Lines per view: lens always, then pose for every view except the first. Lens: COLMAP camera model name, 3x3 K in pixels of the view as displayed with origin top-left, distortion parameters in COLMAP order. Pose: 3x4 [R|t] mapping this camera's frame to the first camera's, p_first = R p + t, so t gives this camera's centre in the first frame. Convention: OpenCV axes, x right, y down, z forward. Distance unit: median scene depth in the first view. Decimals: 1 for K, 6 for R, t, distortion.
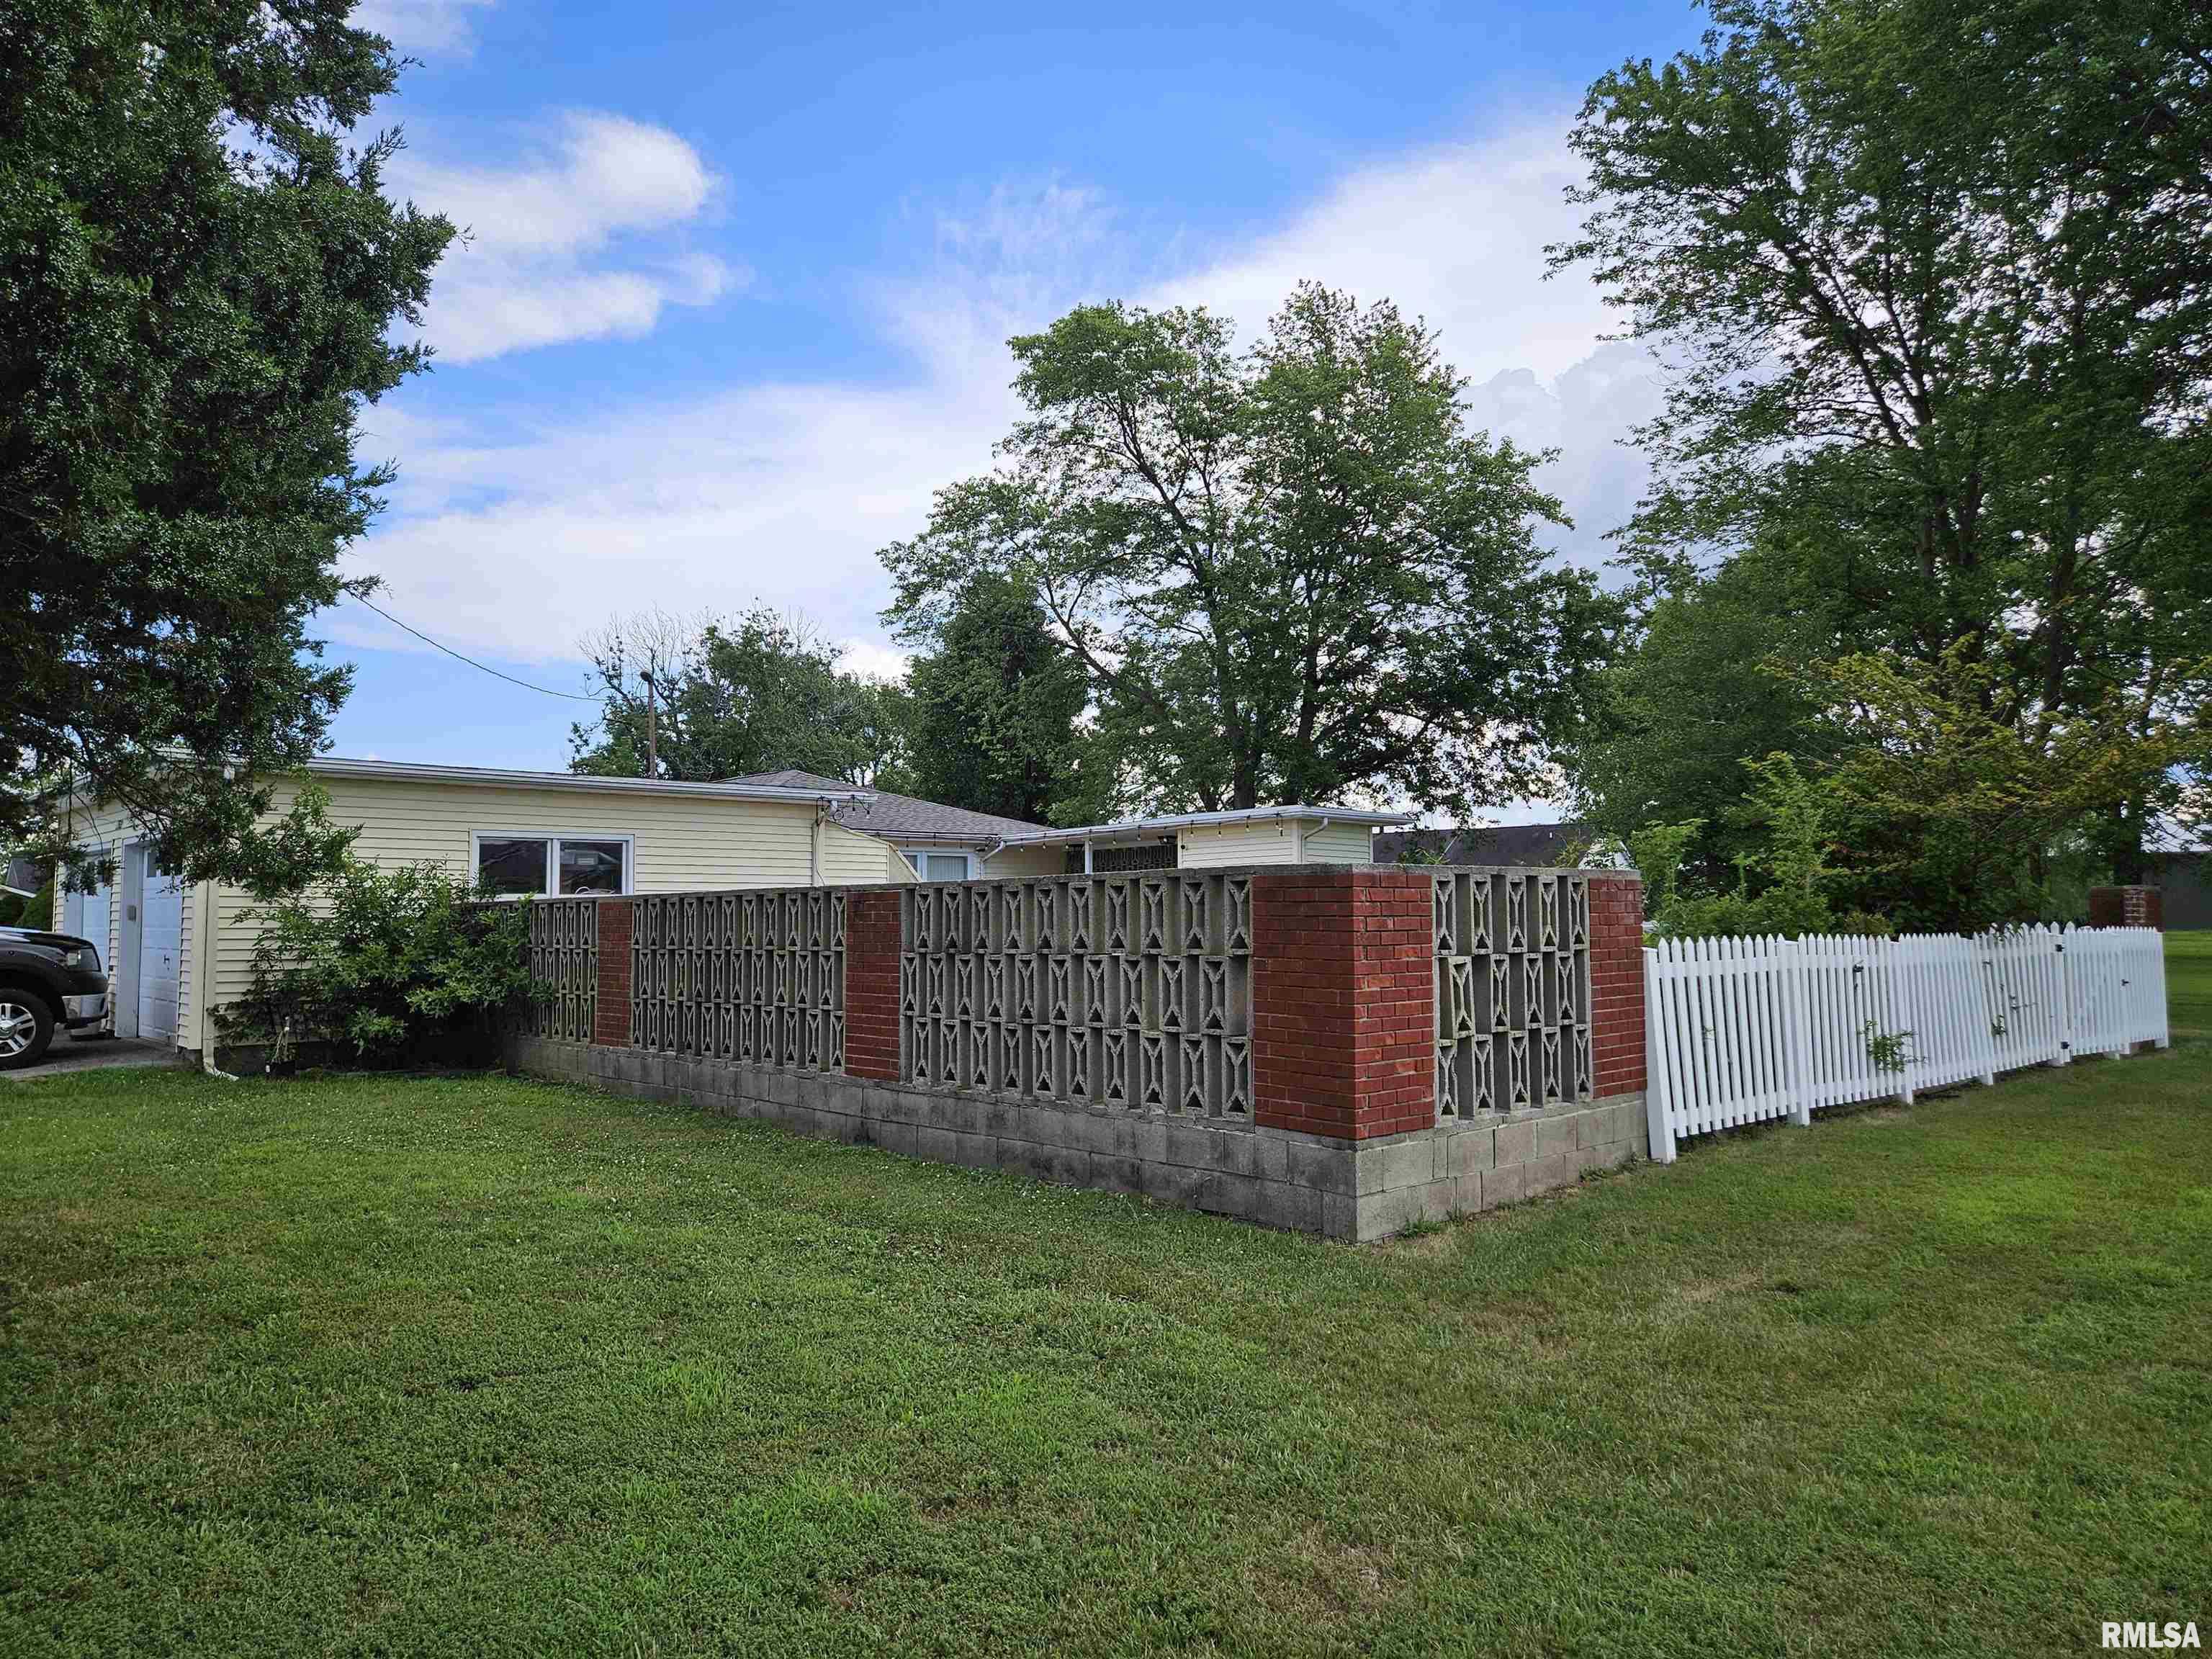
lens RADIAL K [[1494.4, 0, 1095.4], [0, 1494.4, 845.8], [0, 0, 1]] dist [0.041739, -0.008888]
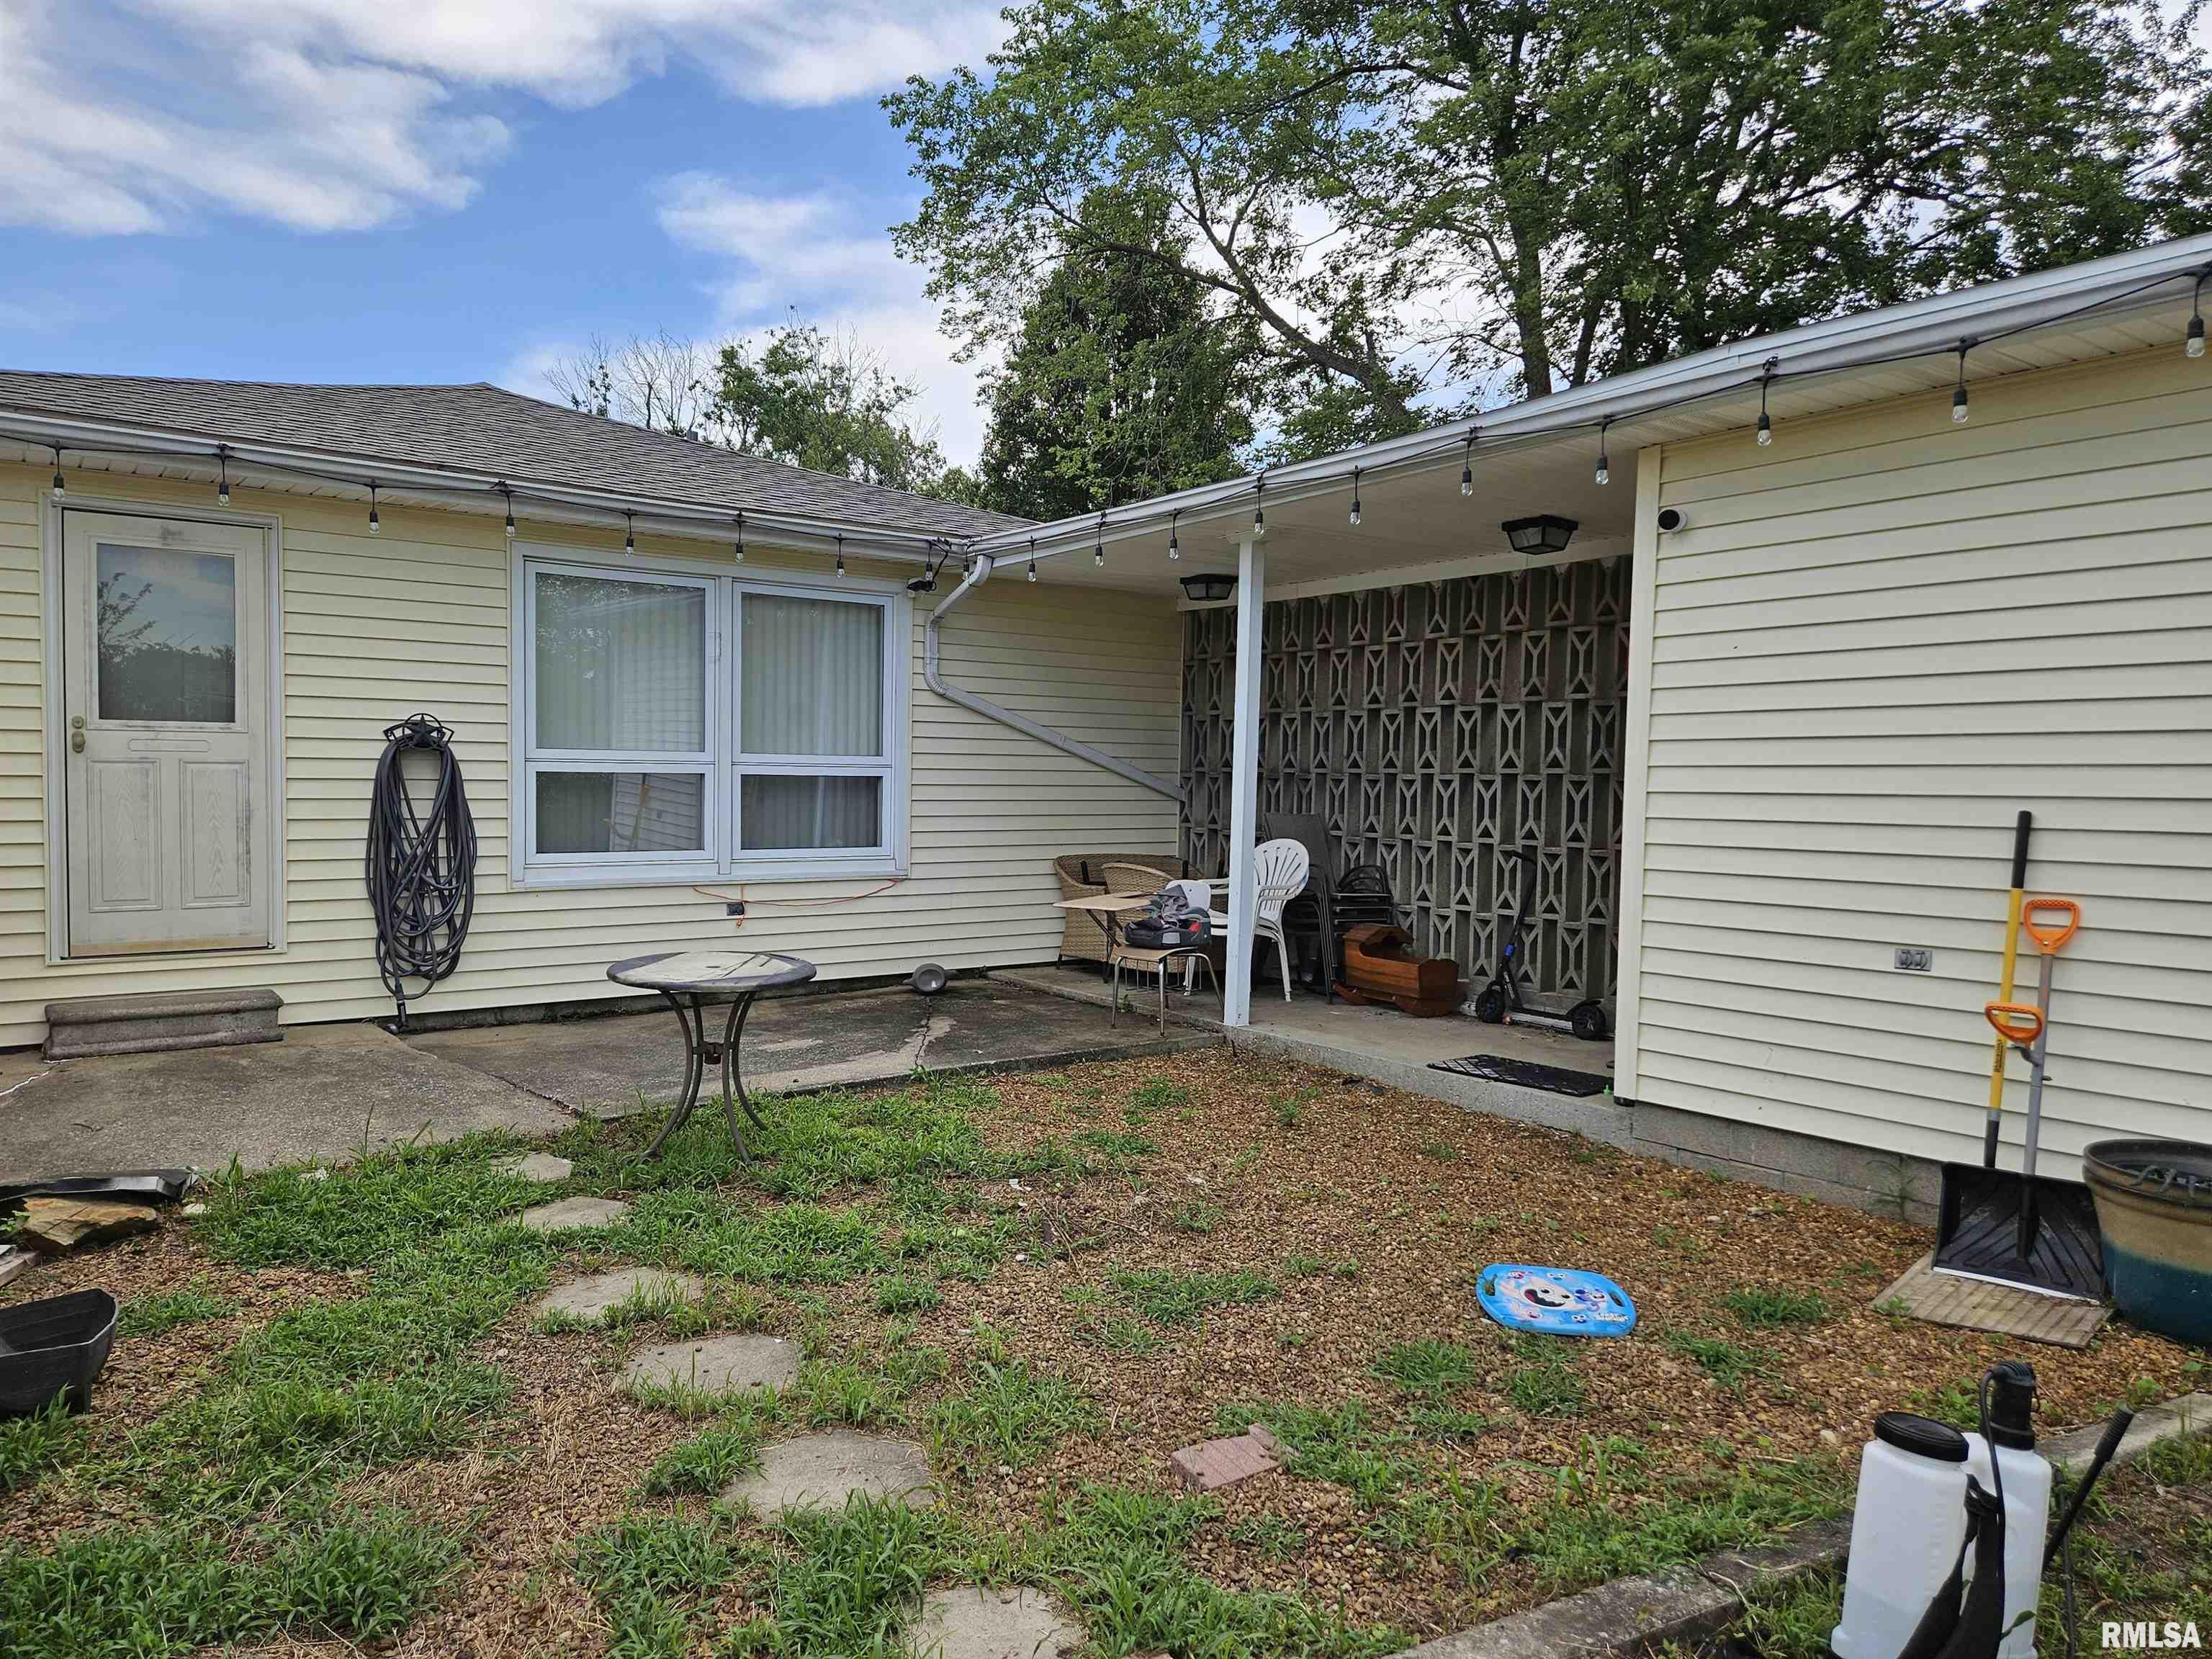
lens RADIAL K [[1494.8, 0, 1109.2], [0, 1494.8, 862.4], [0, 0, 1]] dist [0.087475, -0.081036]
pose [[0.992950, 0.041943, -0.110866, 0.007944], [-0.030884, 0.994544, 0.099644, 0.020238], [0.114441, -0.095517, 0.988827, 0.428552]]
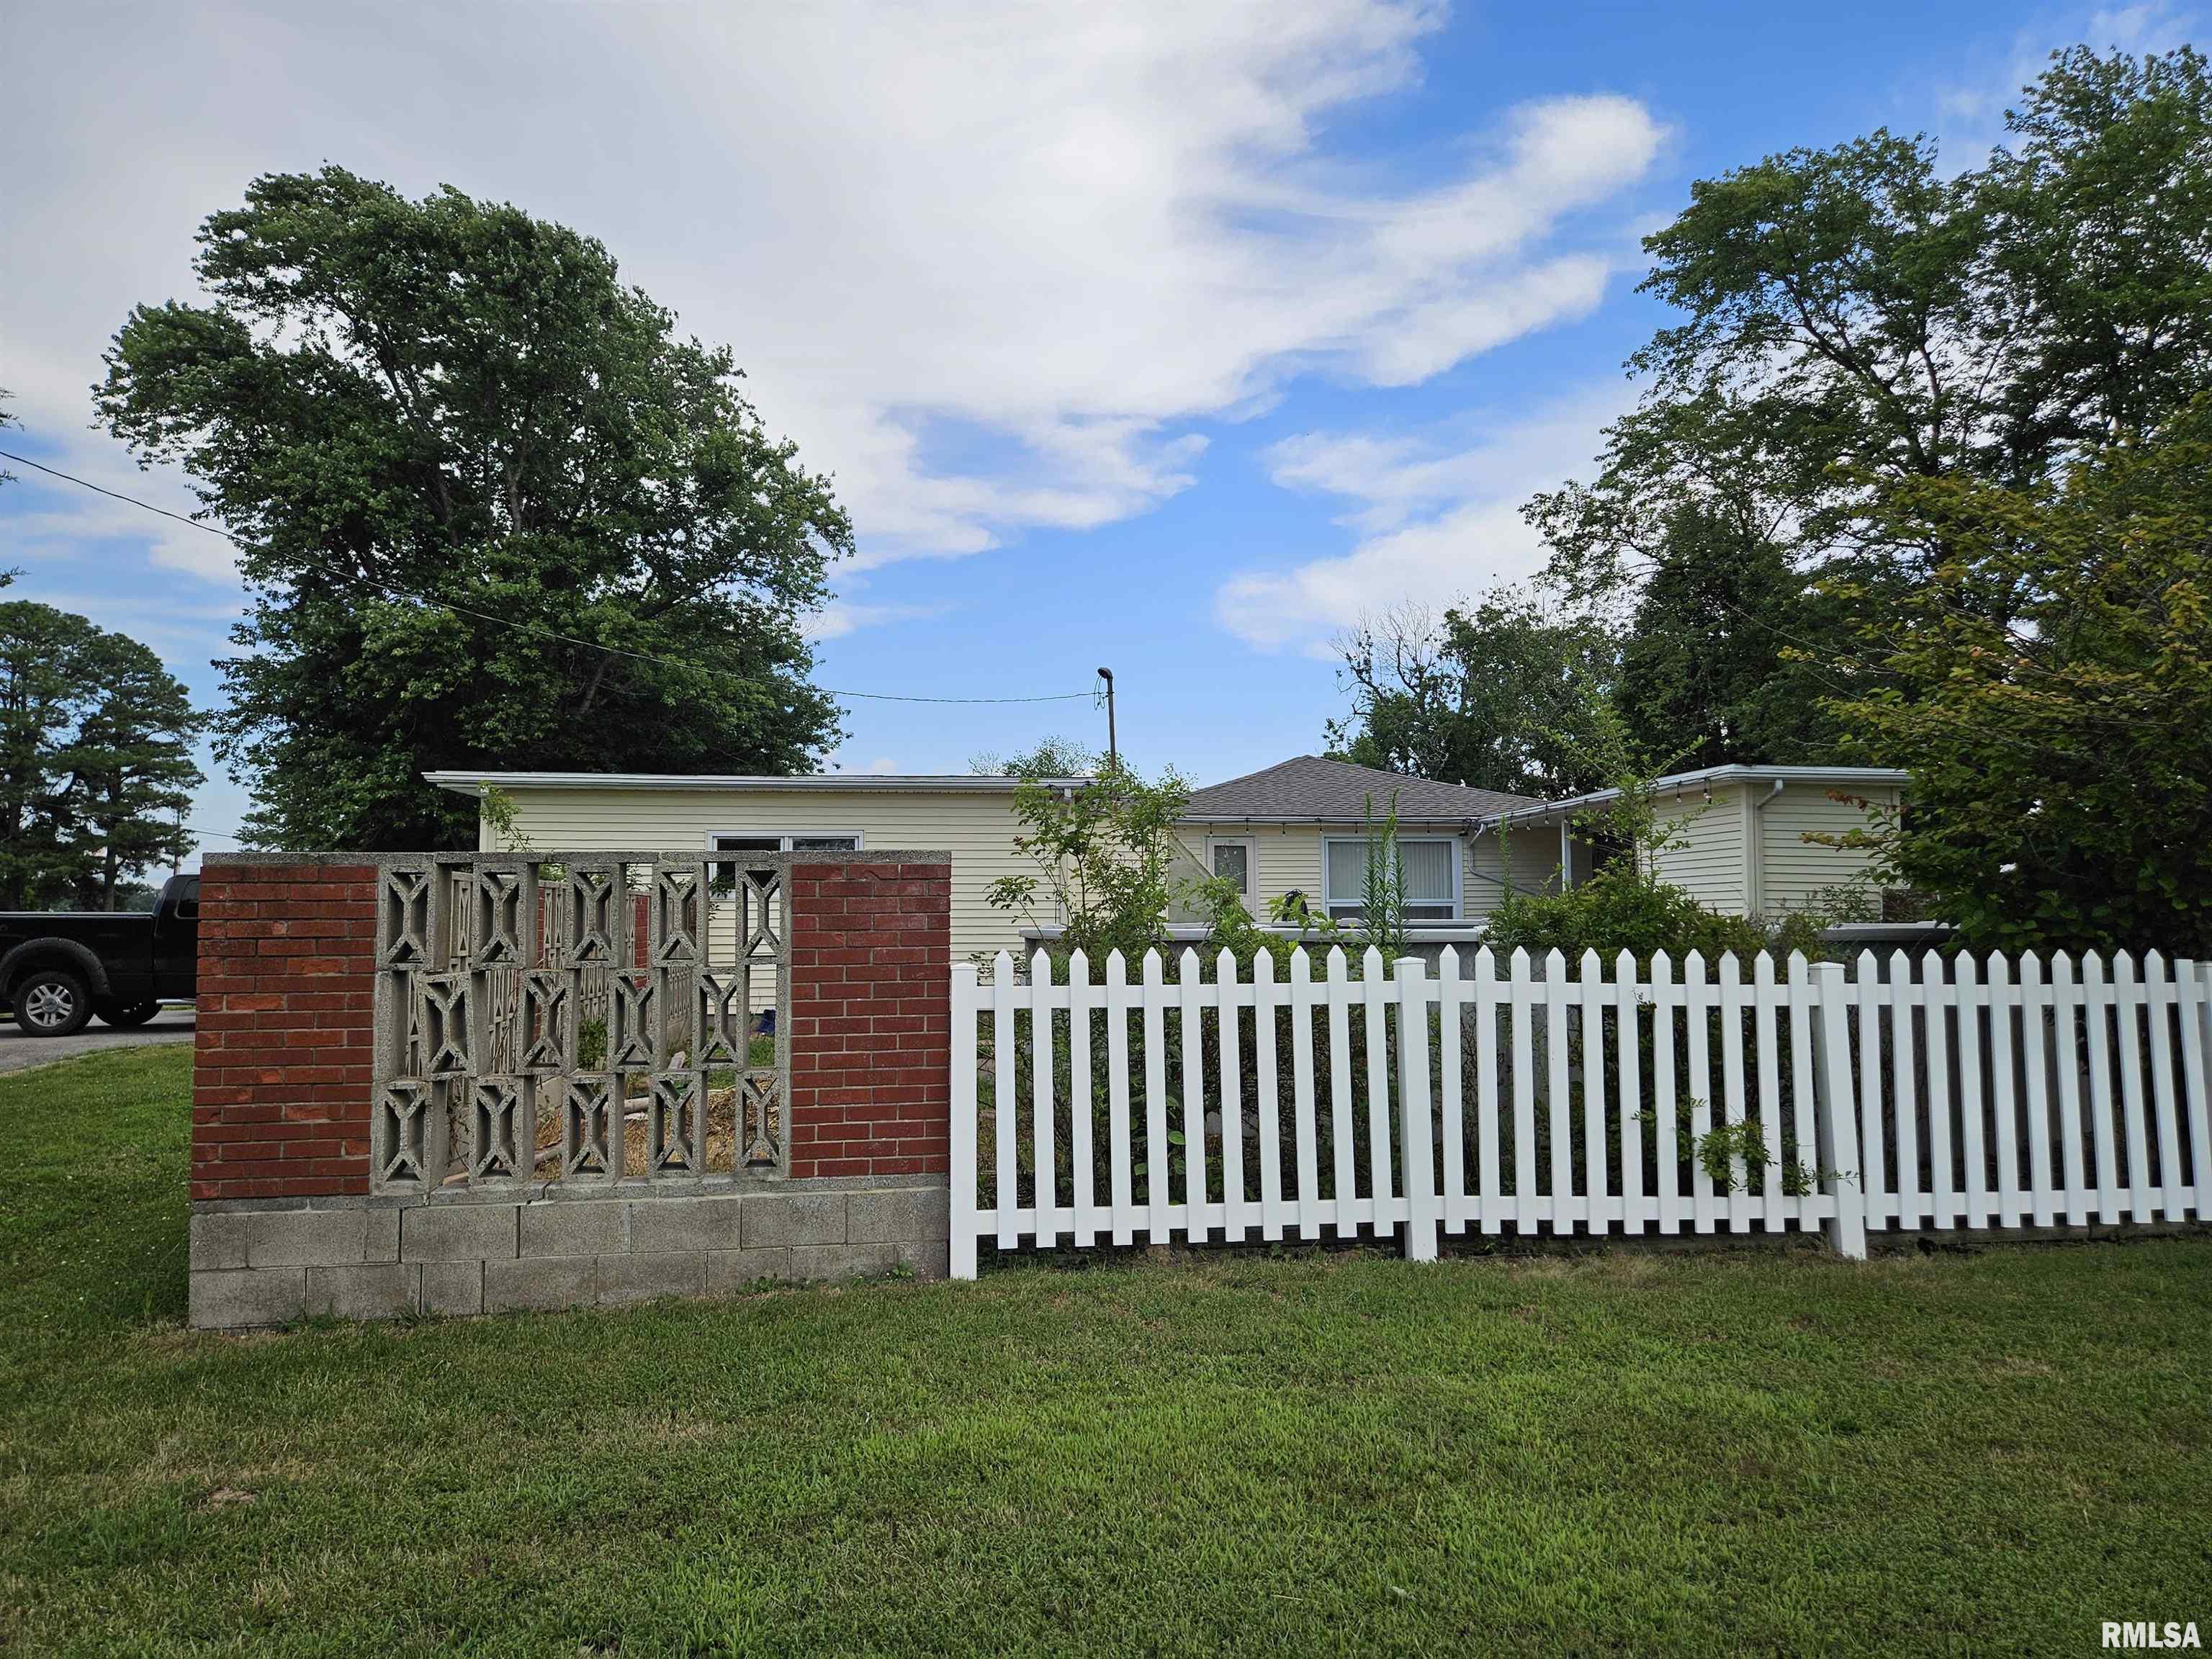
lens RADIAL K [[1494.8, 0, 1109.2], [0, 1494.8, 862.4], [0, 0, 1]] dist [0.087475, -0.081036]
pose [[0.816114, -0.012074, -0.577765, 0.172679], [0.022137, 0.999701, 0.010378, 0.003255], [0.577467, -0.021260, 0.816137, 0.101635]]
